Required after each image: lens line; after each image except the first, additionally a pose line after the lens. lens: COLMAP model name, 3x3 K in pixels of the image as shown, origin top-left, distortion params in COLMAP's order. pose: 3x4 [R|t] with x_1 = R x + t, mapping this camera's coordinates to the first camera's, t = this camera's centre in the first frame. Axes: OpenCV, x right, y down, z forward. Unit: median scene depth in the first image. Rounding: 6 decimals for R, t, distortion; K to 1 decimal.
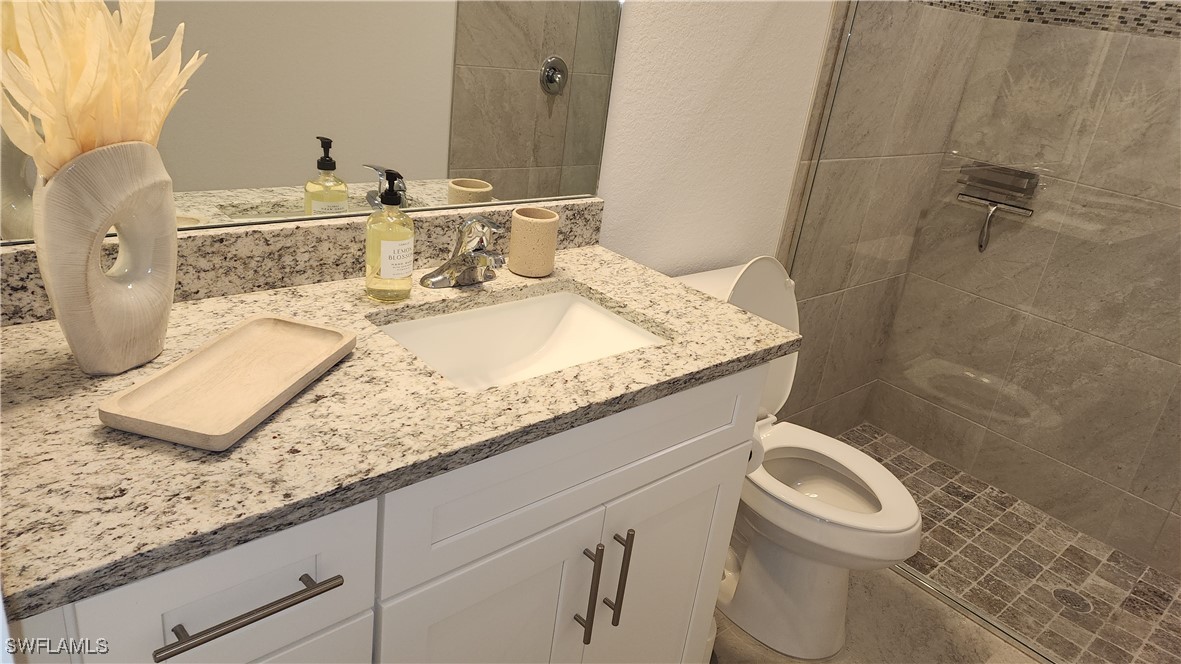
lens RADIAL K [[792.9, 0, 593.8], [0, 792.9, 328.7], [0, 0, 1]] dist [0.083432, -0.082893]
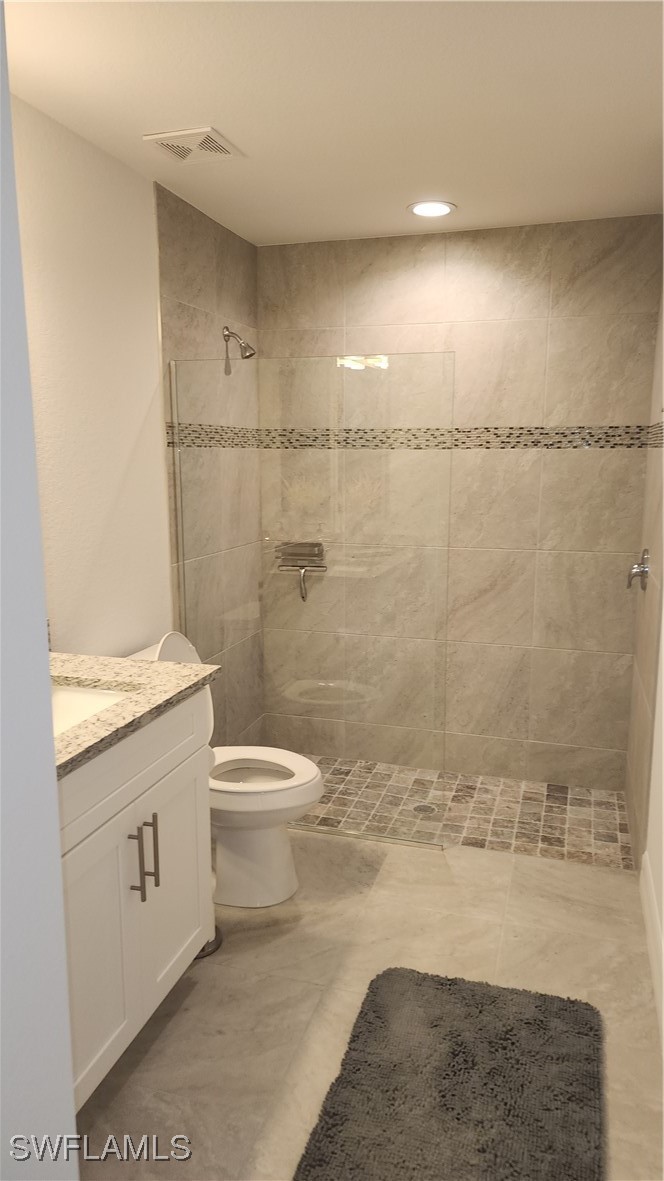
lens RADIAL K [[792.9, 0, 332.0], [0, 792.9, 590.5], [0, 0, 1]] dist [0.083432, -0.082893]
pose [[0.858495, -0.213444, 0.466291, -0.151982], [0.294610, 0.949521, -0.107769, 0.061865], [-0.419751, 0.229893, 0.878042, -0.307177]]
